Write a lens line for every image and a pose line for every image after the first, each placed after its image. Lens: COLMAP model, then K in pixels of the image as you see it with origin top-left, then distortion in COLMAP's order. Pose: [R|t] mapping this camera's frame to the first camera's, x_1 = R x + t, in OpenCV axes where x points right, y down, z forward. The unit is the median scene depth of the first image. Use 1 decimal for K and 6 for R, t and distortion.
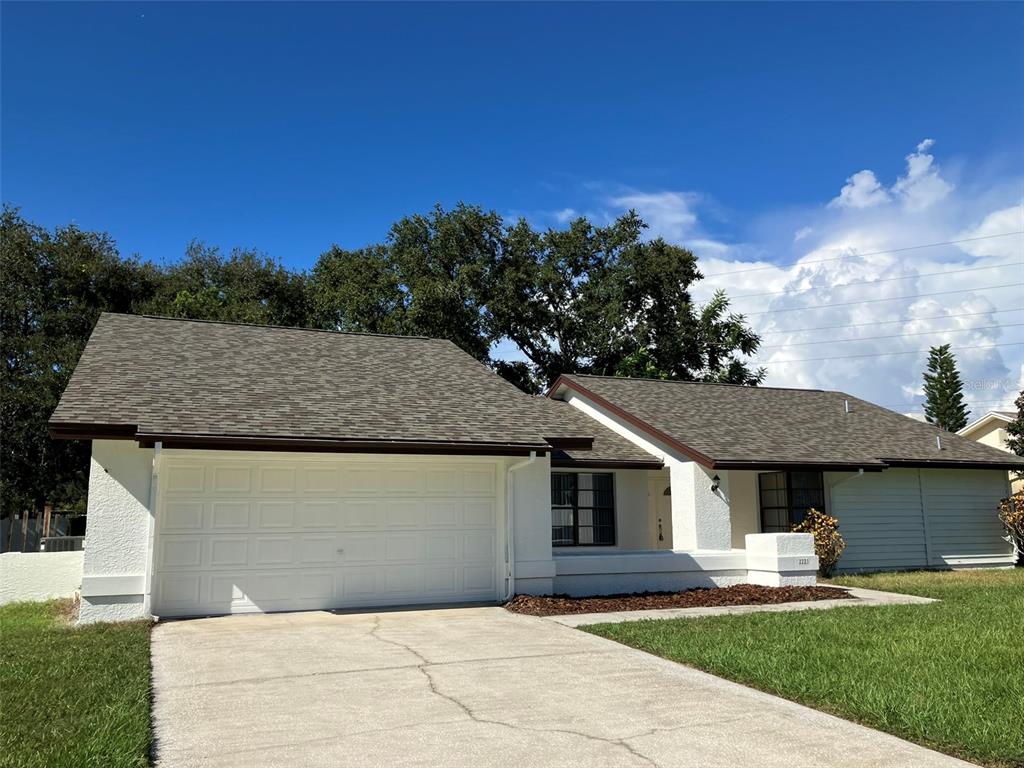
lens RADIAL K [[830.2, 0, 511.9], [0, 830.2, 383.8], [0, 0, 1]] dist [0.037699, -0.010692]
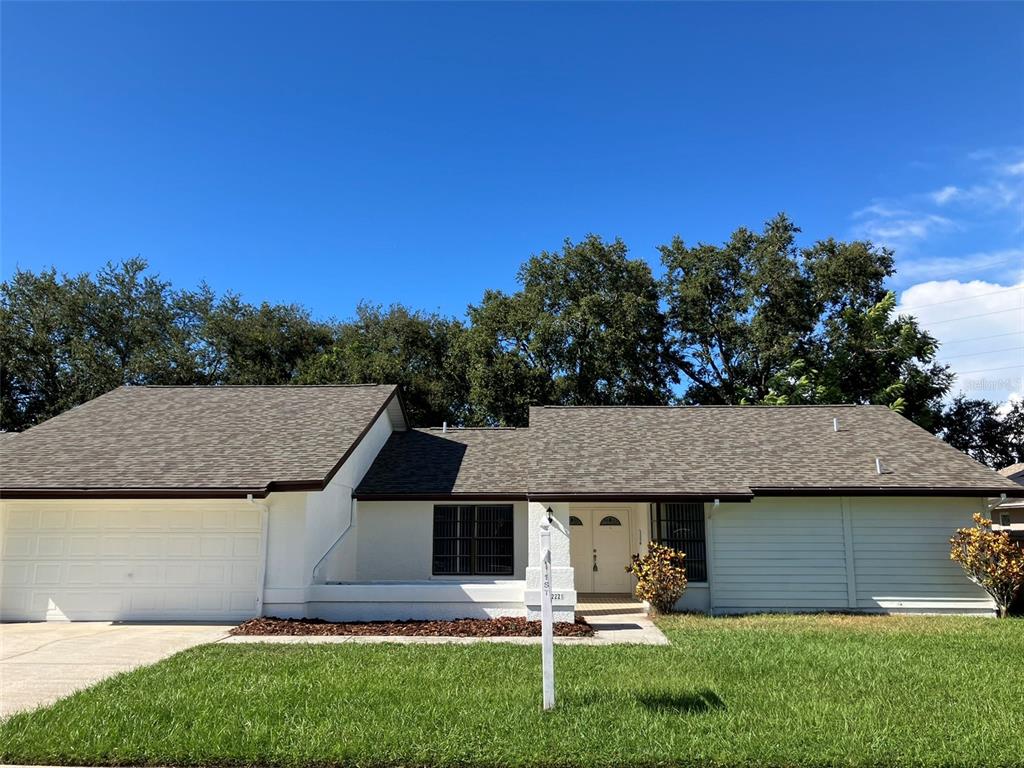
lens RADIAL K [[830.2, 0, 511.3], [0, 830.2, 383.9], [0, 0, 1]] dist [0.037699, -0.010692]
pose [[0.905771, -0.067051, -0.418428, 0.592886], [0.058501, 0.997734, -0.033246, -0.009275], [0.419709, 0.005634, 0.907641, 0.057465]]
